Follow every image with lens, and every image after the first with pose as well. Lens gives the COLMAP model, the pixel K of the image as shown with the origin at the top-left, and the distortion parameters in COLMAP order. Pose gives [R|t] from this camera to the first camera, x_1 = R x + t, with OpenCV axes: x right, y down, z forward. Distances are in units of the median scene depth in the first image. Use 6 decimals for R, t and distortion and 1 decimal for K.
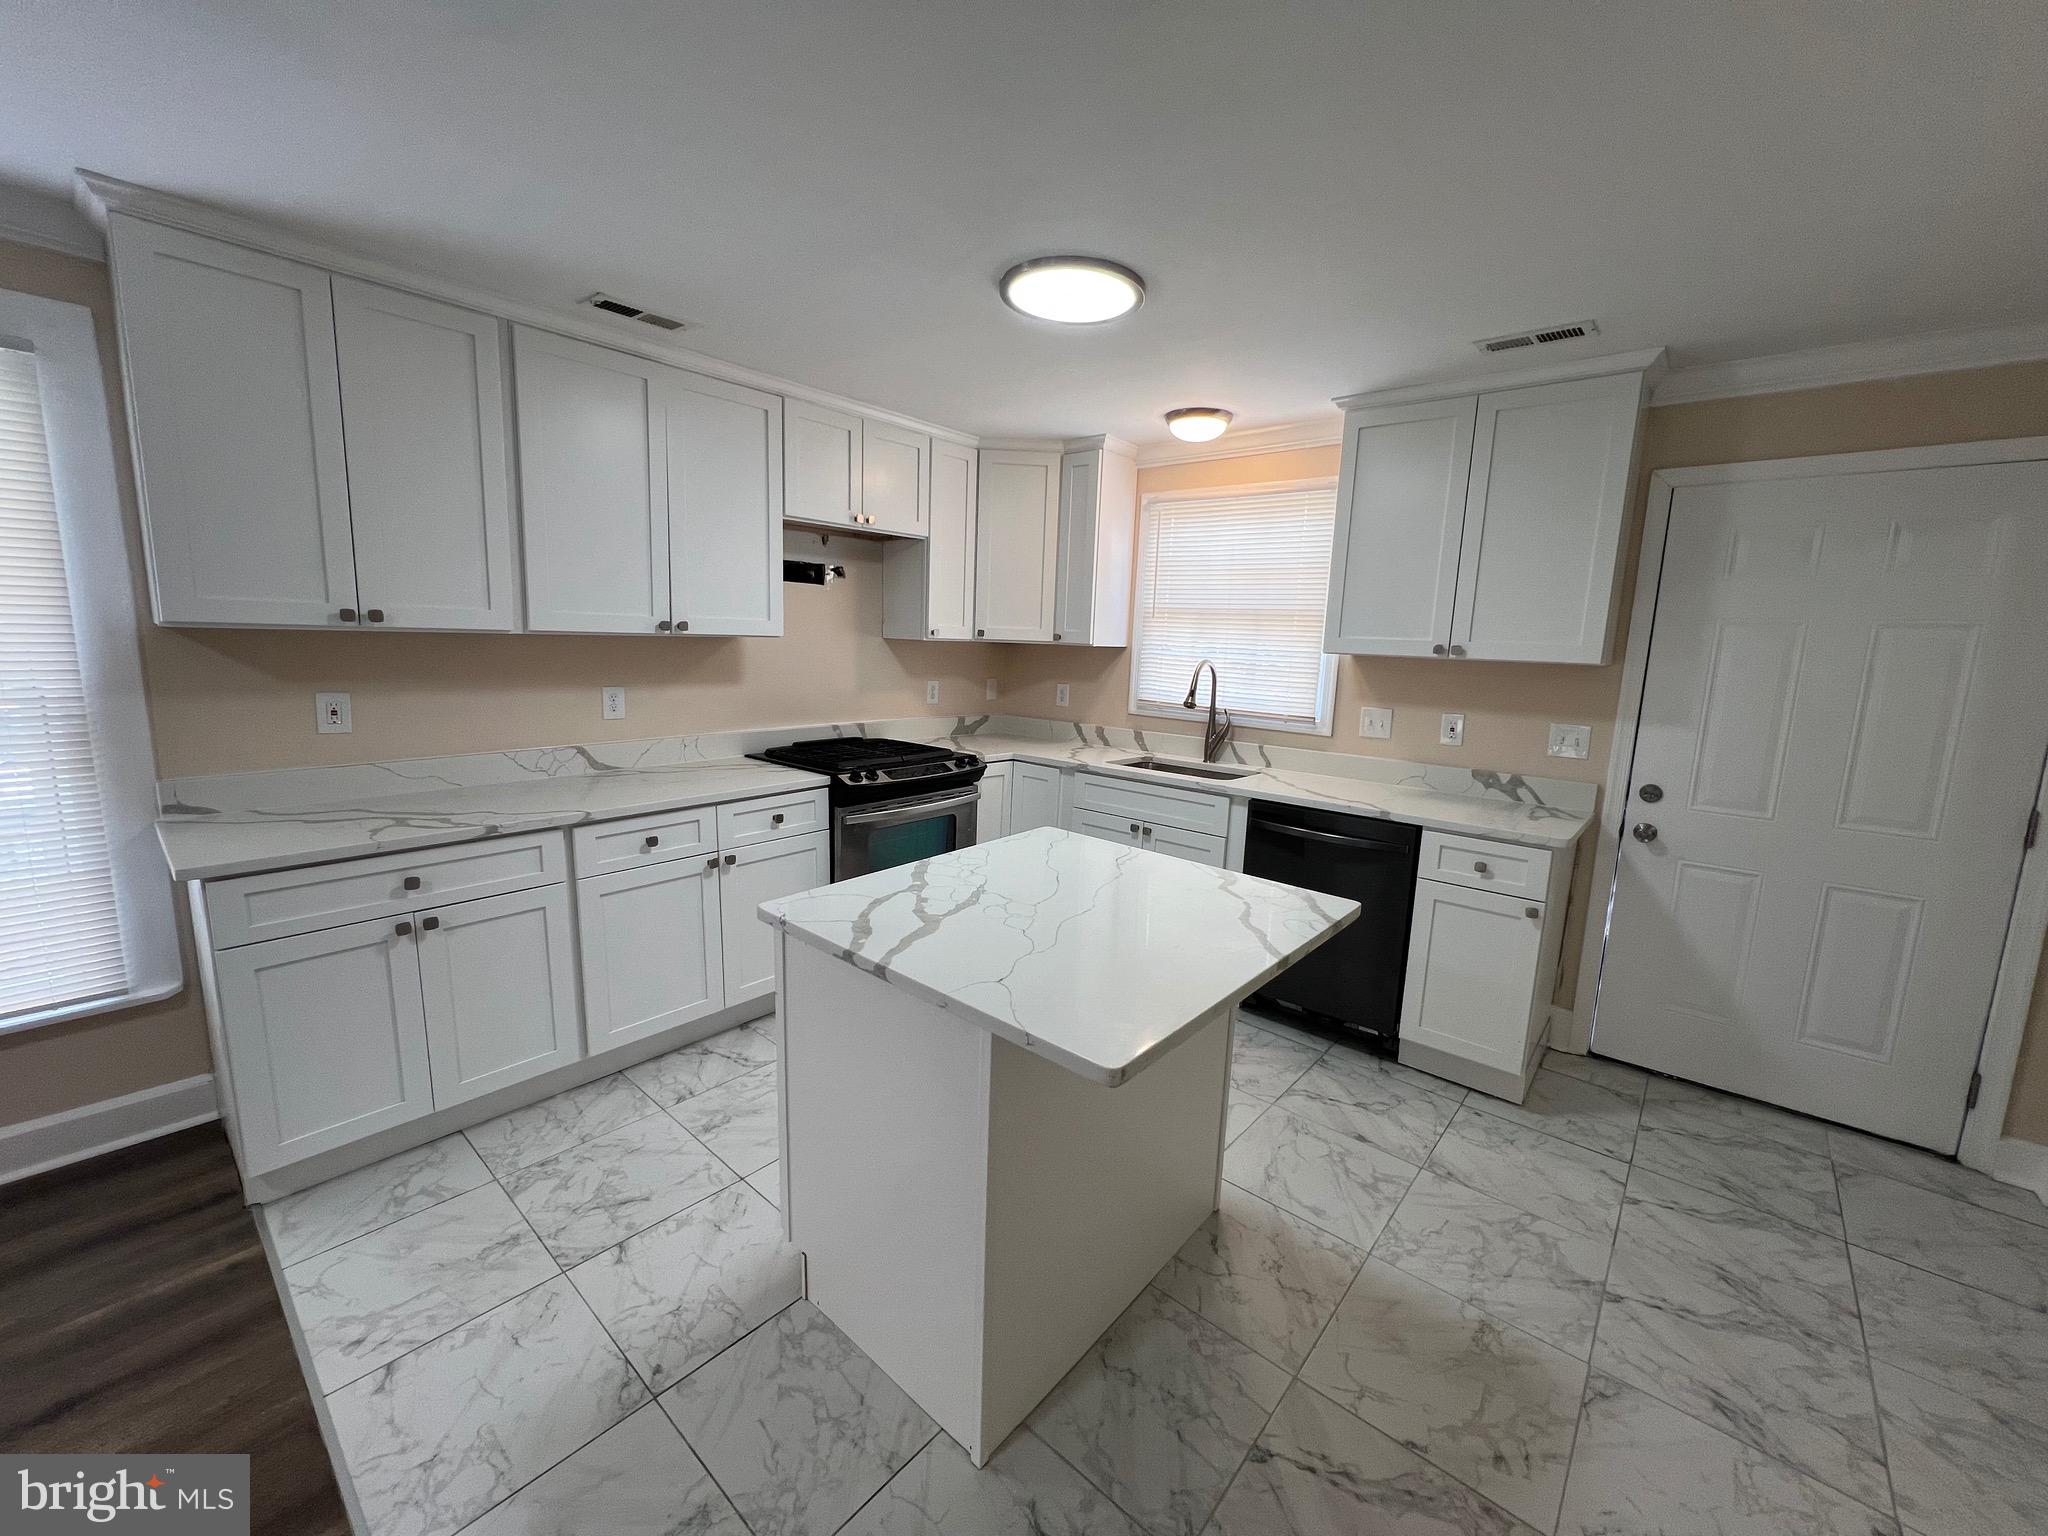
lens RADIAL K [[818.0, 0, 1018.8], [0, 818.0, 764.2], [0, 0, 1]] dist [-0.000502, -0.000052]
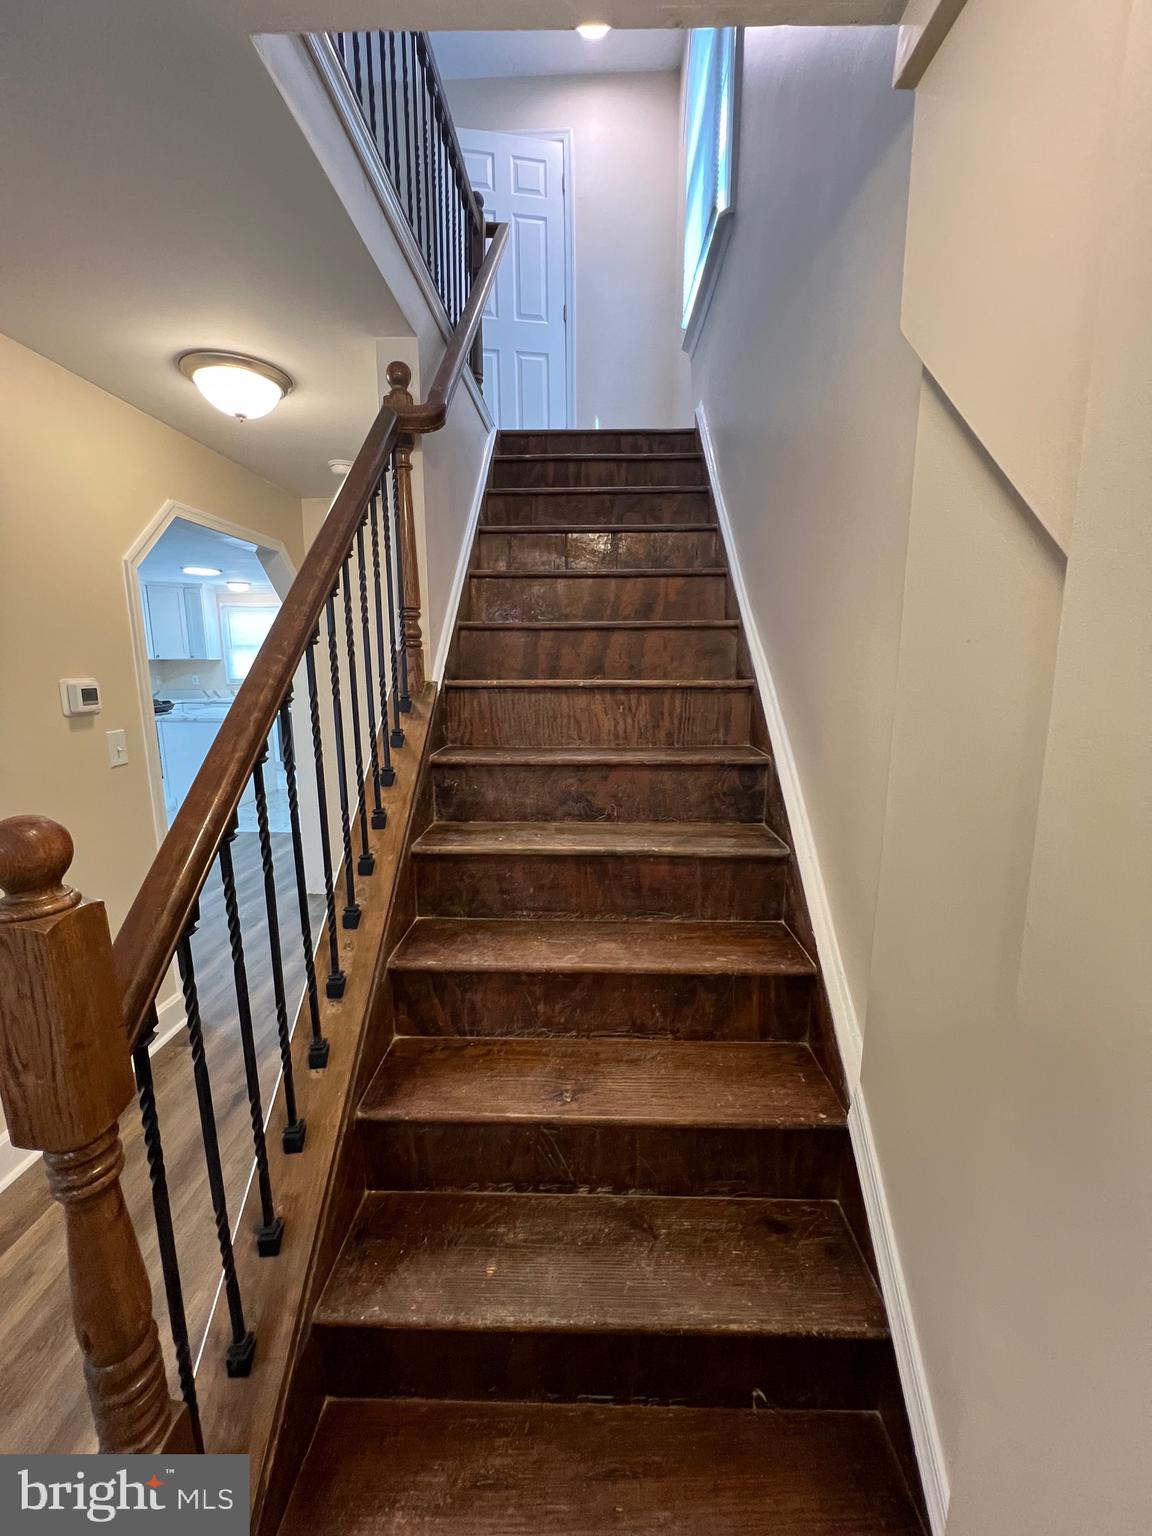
lens RADIAL K [[617.7, 0, 585.8], [0, 617.7, 769.4], [0, 0, 1]] dist [-0.002287, 0.000675]
pose [[0.759542, -0.150937, 0.632704, -0.420252], [0.130186, 0.988299, 0.079484, 0.293187], [-0.637297, 0.021997, 0.770304, -1.856089]]
